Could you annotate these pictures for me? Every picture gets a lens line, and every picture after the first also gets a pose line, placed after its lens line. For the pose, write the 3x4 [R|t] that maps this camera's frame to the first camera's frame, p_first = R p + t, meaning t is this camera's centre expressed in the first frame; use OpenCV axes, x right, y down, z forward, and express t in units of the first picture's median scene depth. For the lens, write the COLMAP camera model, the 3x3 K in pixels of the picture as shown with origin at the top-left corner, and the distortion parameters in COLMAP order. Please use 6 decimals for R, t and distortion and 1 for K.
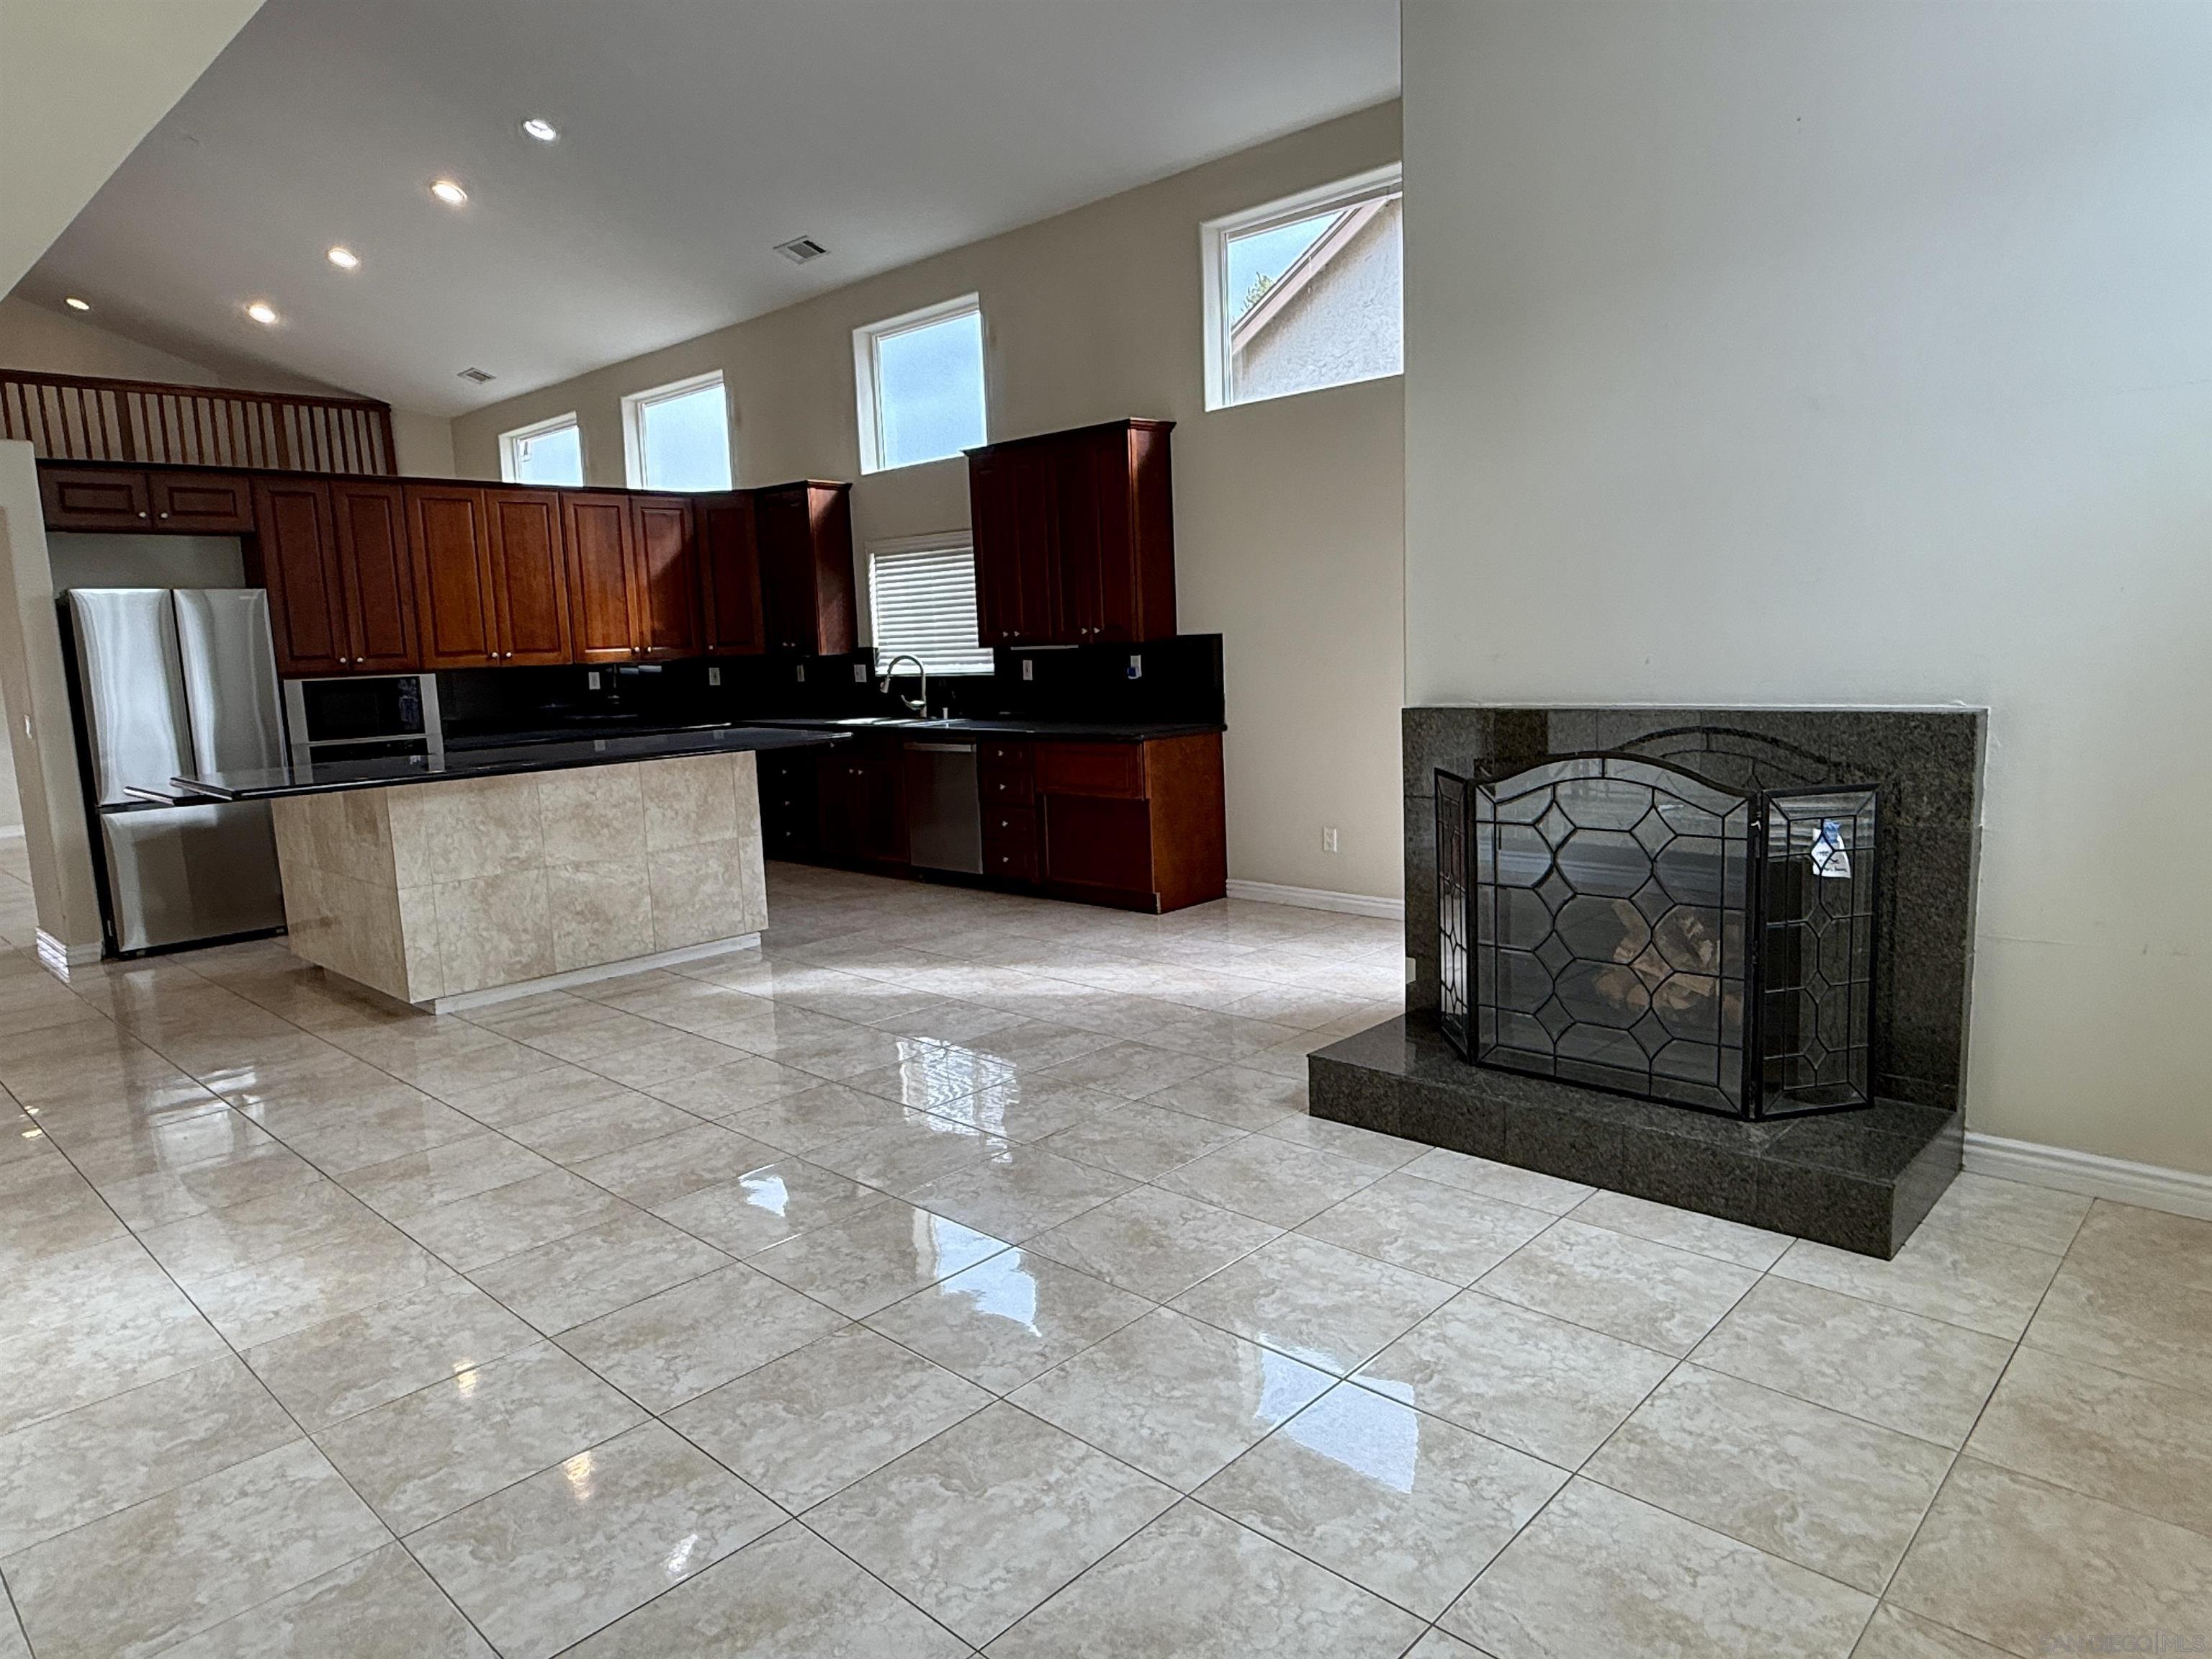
lens RADIAL K [[1369.7, 0, 1101.8], [0, 1369.7, 824.6], [0, 0, 1]] dist [0.010495, -0.004980]
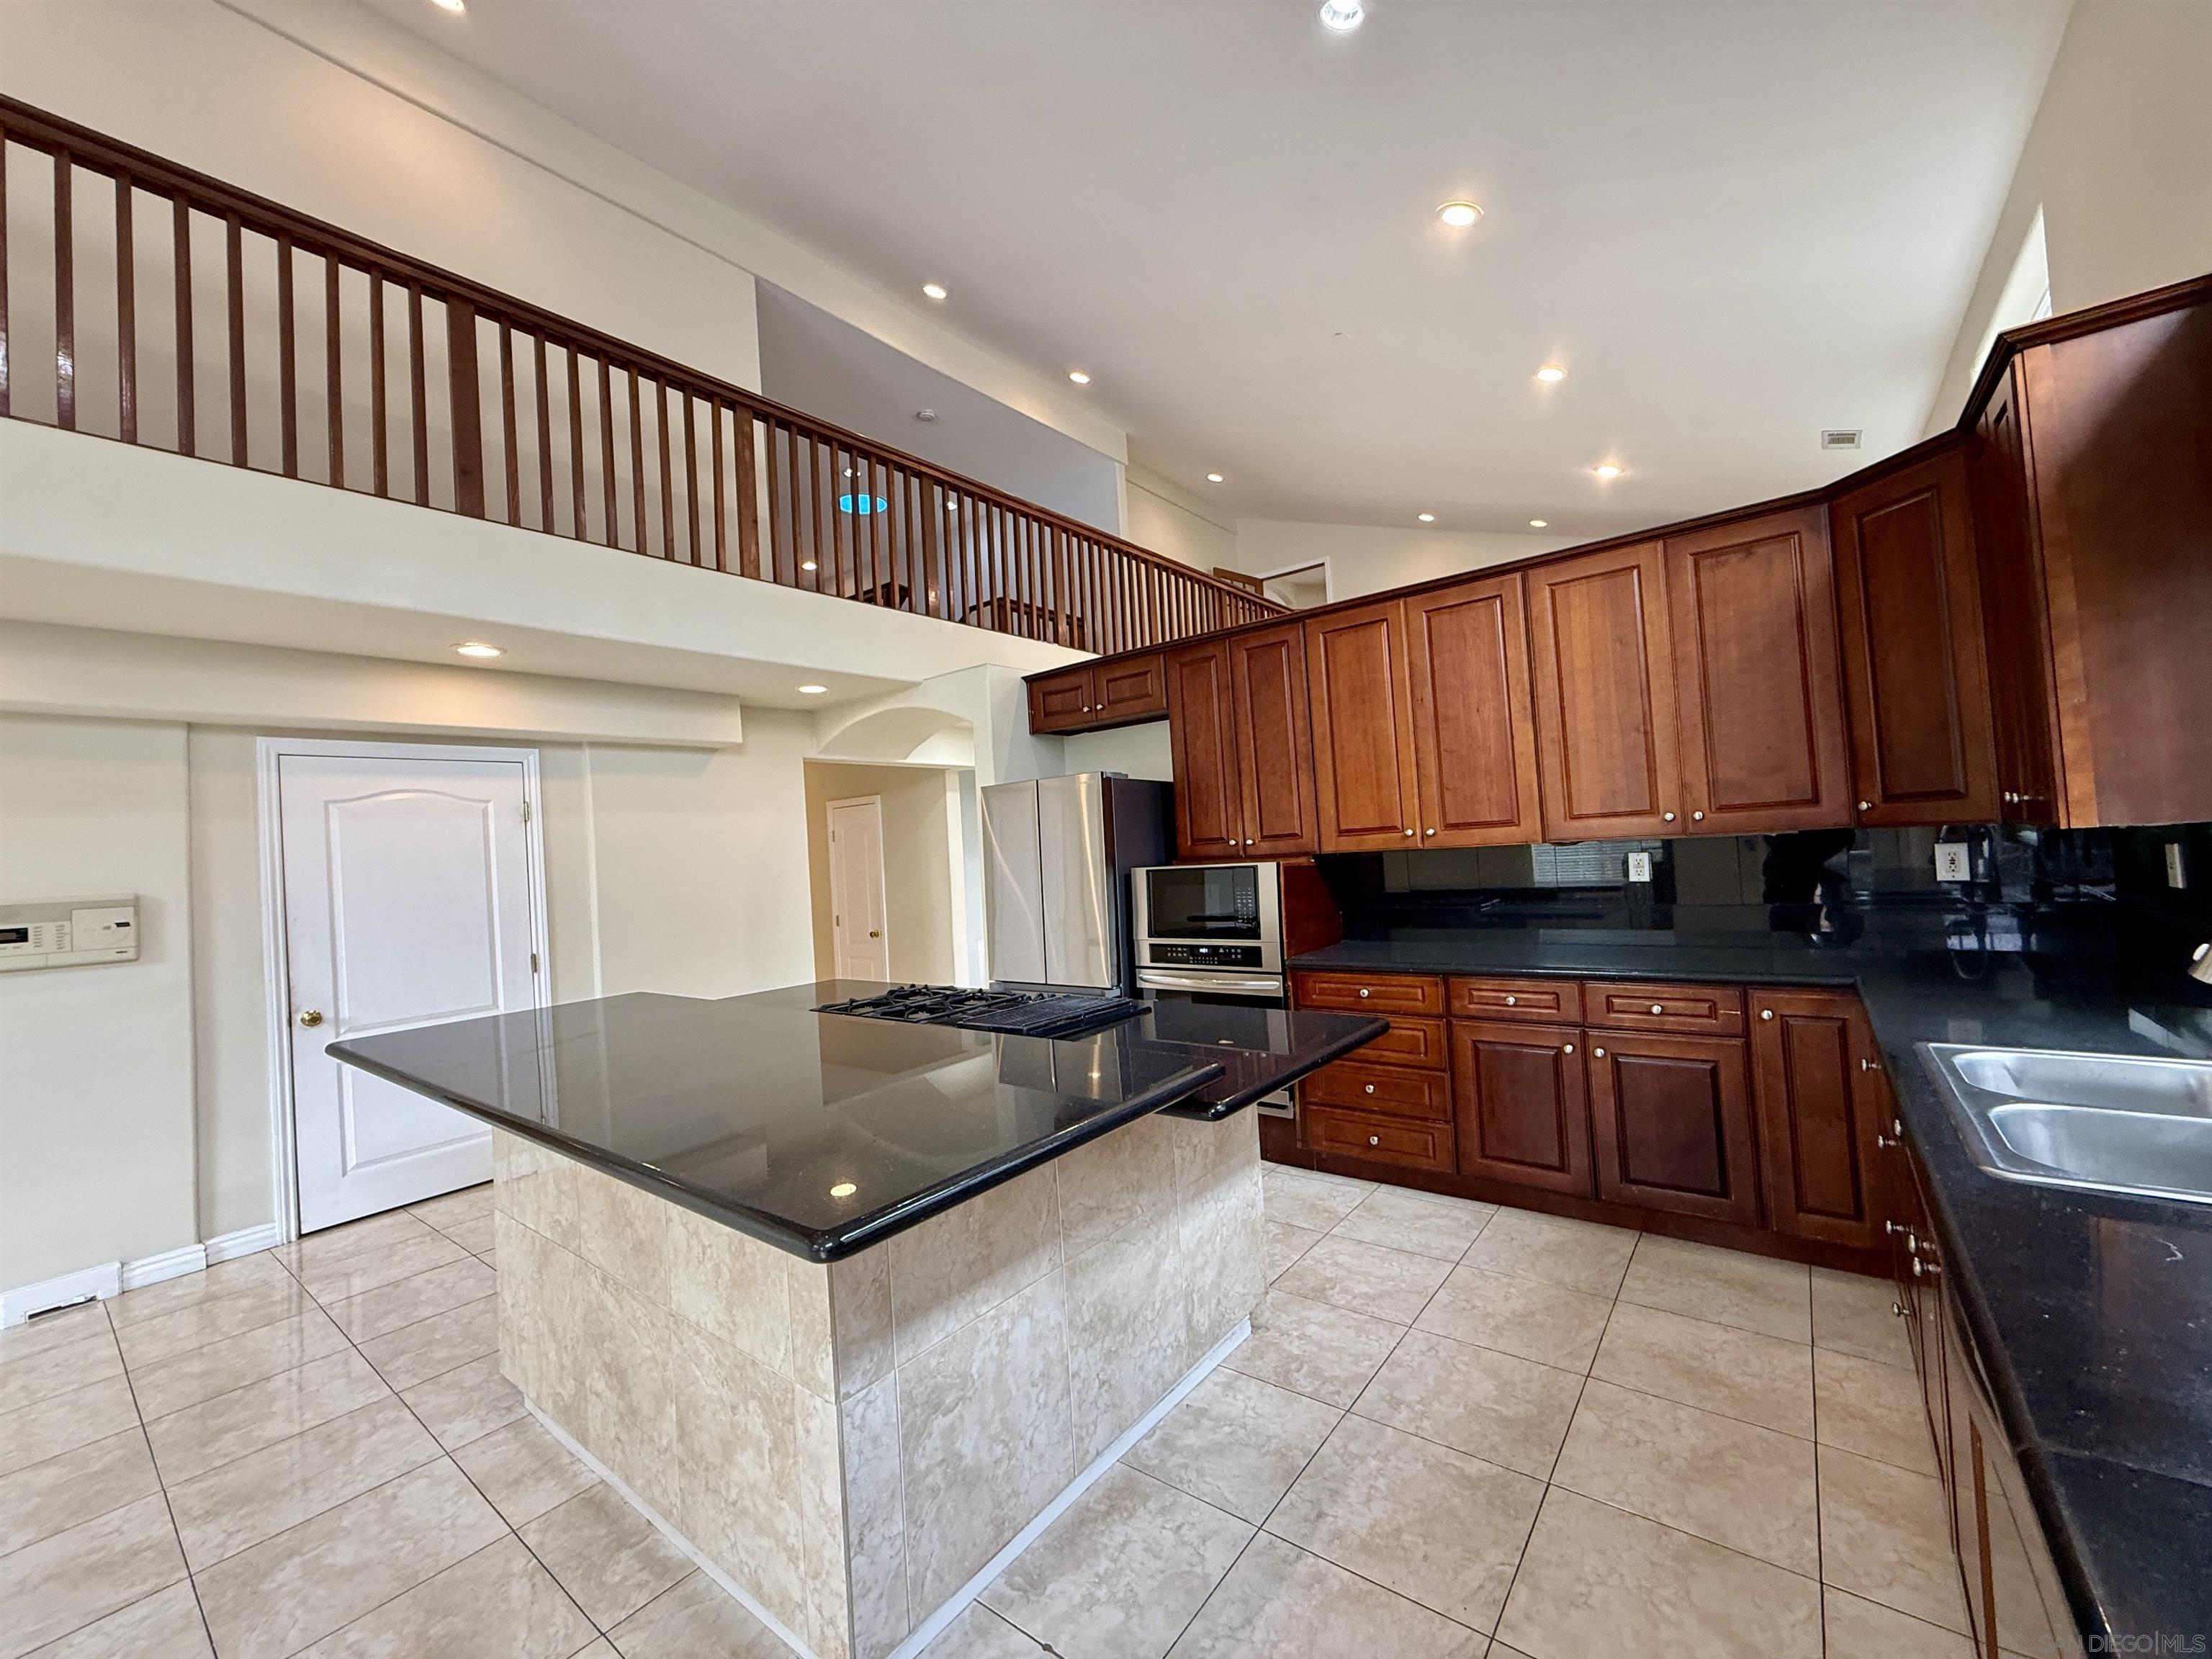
lens RADIAL K [[880.7, 0, 1101.1], [0, 880.7, 826.8], [0, 0, 1]] dist [-0.000570, 0.000237]
pose [[0.097665, 0.003825, -0.995212, -0.015665], [-0.080289, 0.996763, -0.004049, -0.120216], [0.991975, 0.080300, 0.097656, 0.859950]]
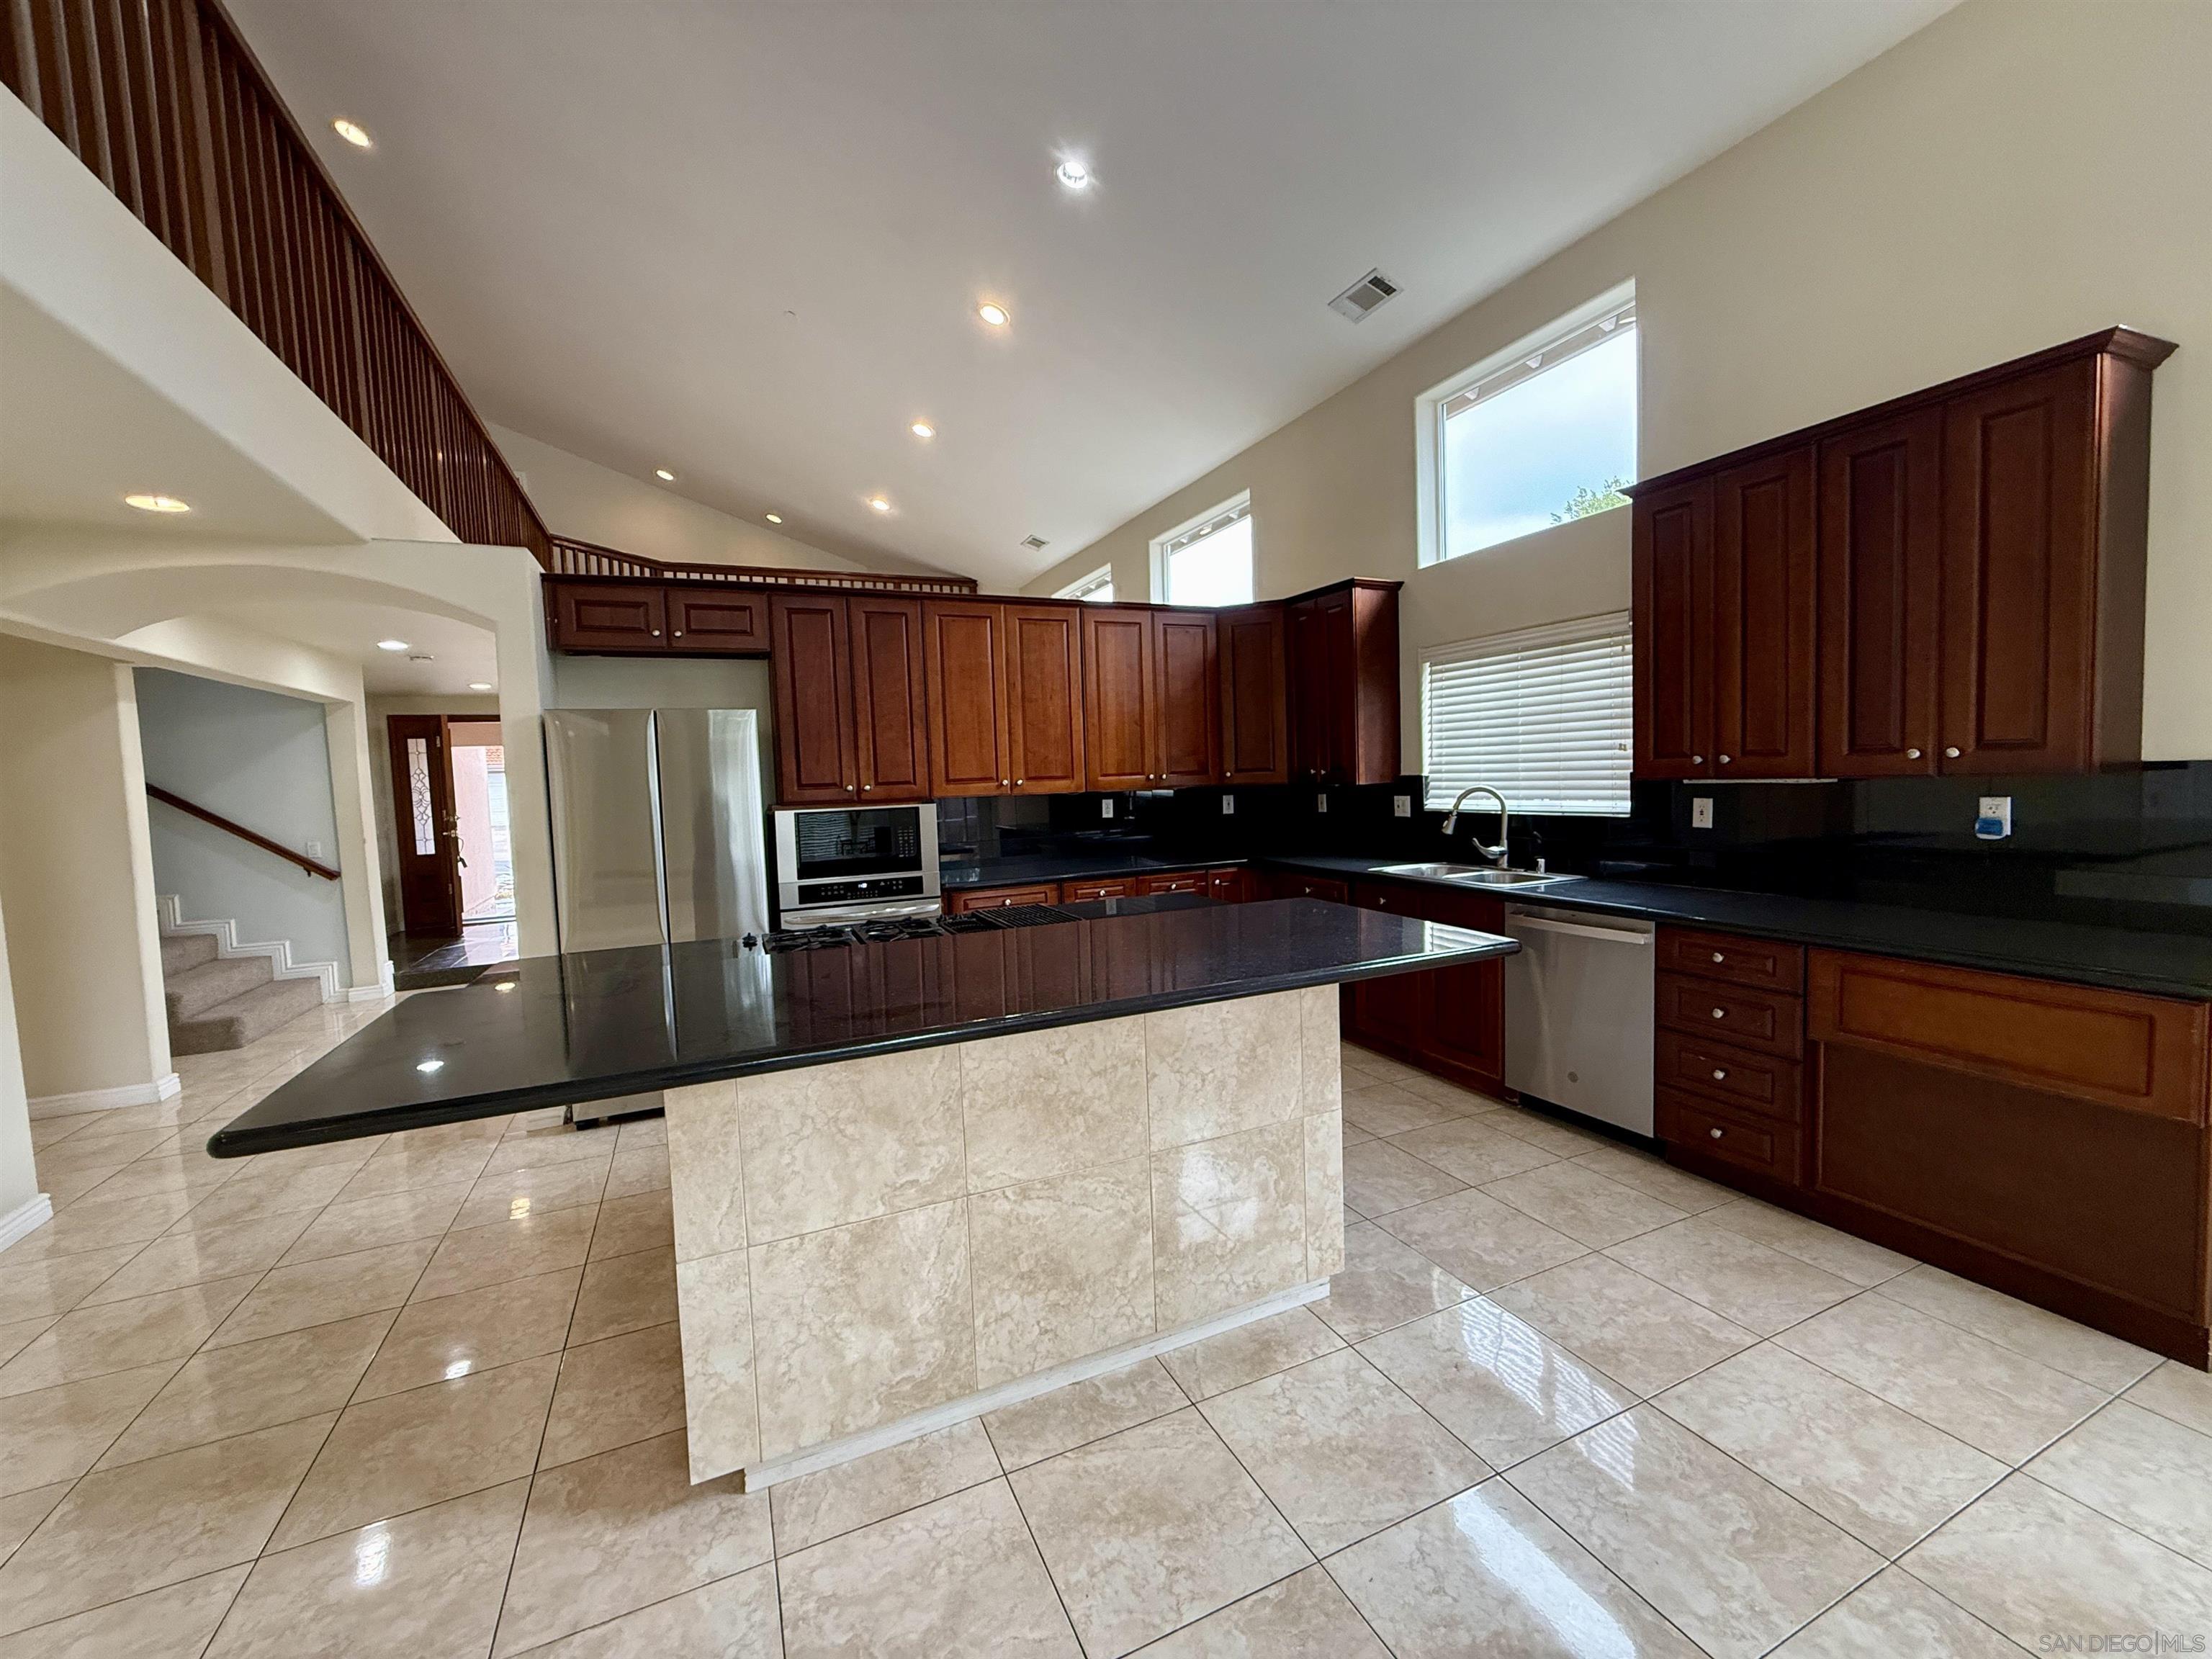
lens RADIAL K [[880.7, 0, 1100.9], [0, 880.7, 826.0], [0, 0, 1]] dist [-0.000570, 0.000237]
pose [[0.927499, 0.027431, -0.372818, -0.172949], [-0.050790, 0.997303, -0.052977, -0.071117], [0.370359, 0.068071, 0.926391, 0.512221]]
